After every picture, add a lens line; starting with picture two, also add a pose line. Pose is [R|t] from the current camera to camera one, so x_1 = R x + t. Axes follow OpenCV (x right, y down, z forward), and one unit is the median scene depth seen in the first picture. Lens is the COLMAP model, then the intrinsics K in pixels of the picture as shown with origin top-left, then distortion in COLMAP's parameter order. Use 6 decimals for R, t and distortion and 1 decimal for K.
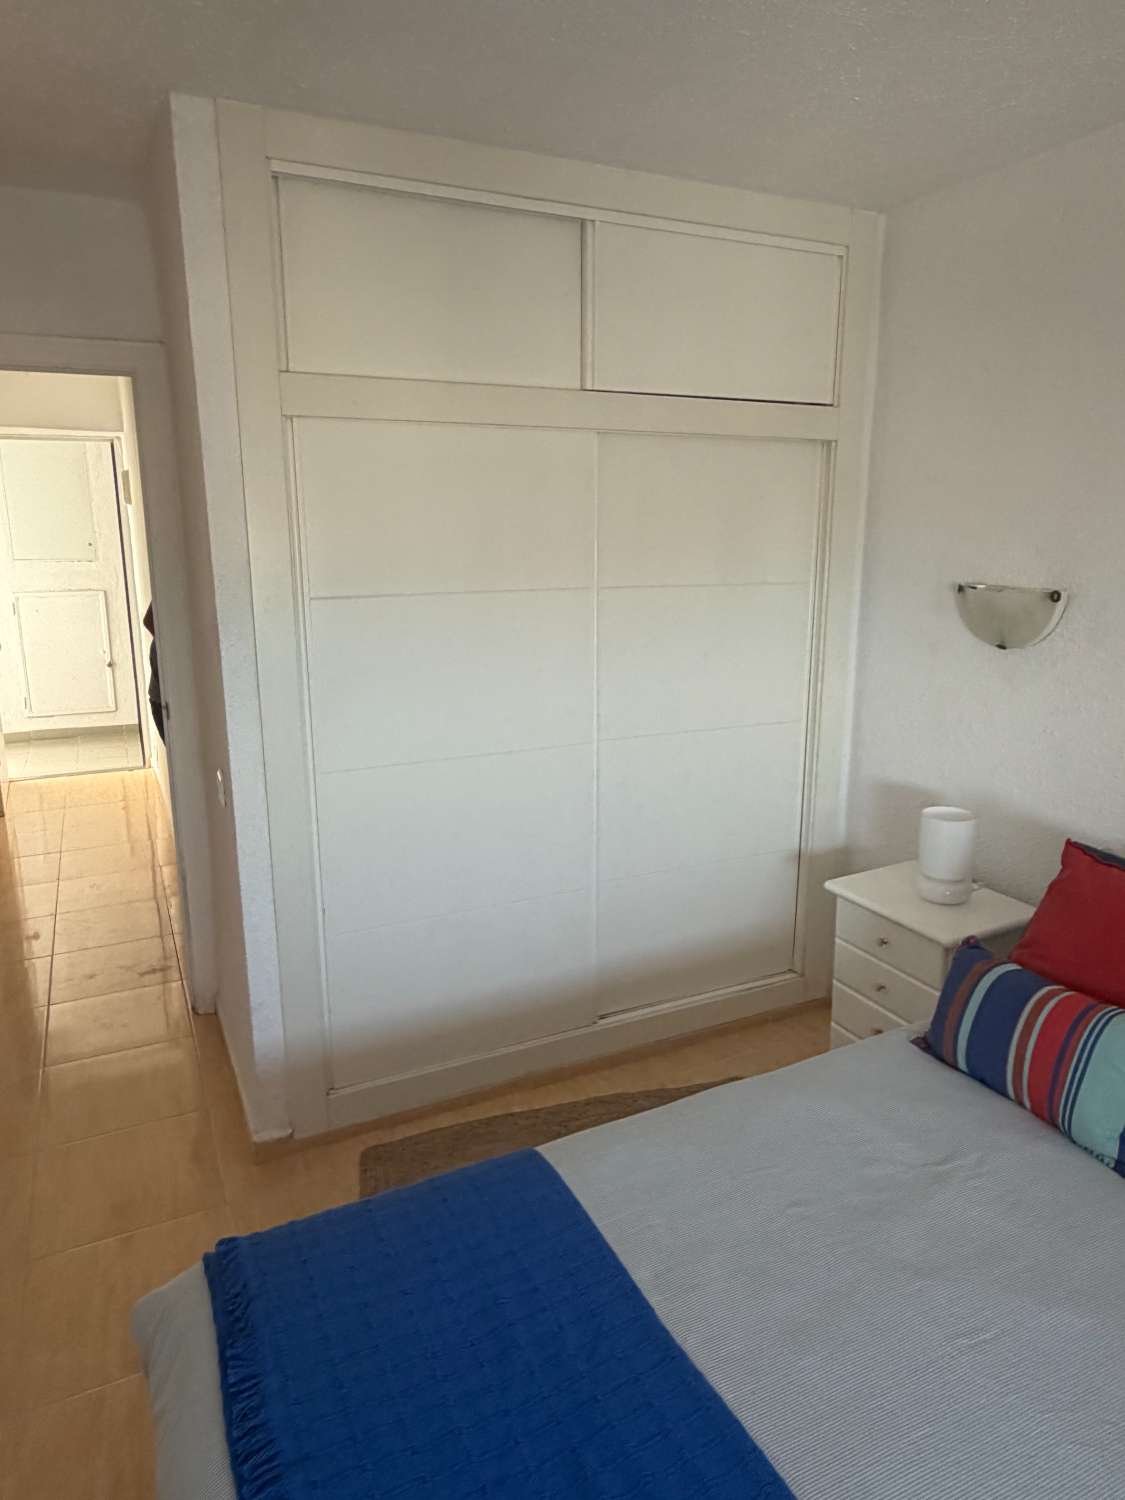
lens RADIAL K [[963.6, 0, 560.7], [0, 963.6, 737.5], [0, 0, 1]] dist [-0.003667, -0.002218]
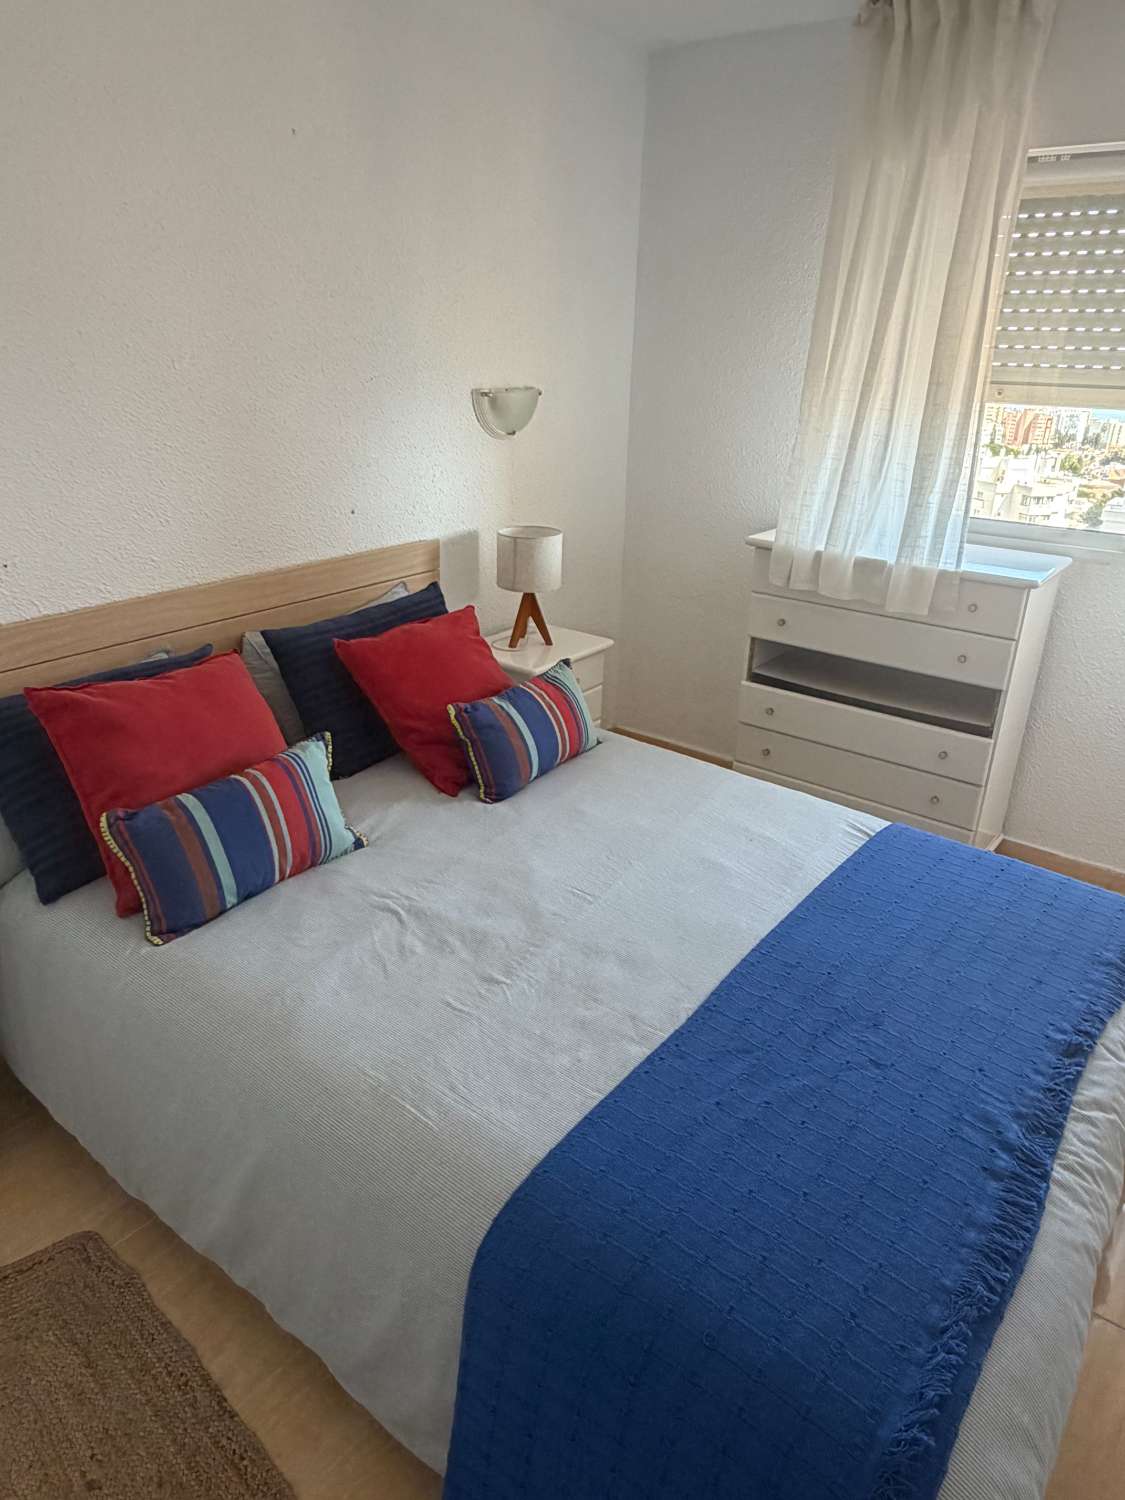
lens RADIAL K [[963.6, 0, 560.7], [0, 963.6, 737.5], [0, 0, 1]] dist [-0.003667, -0.002218]
pose [[-0.465150, -0.348859, 0.813592, -0.479474], [0.161319, 0.870278, 0.465395, -0.206687], [-0.870409, 0.347727, -0.348533, 1.010991]]
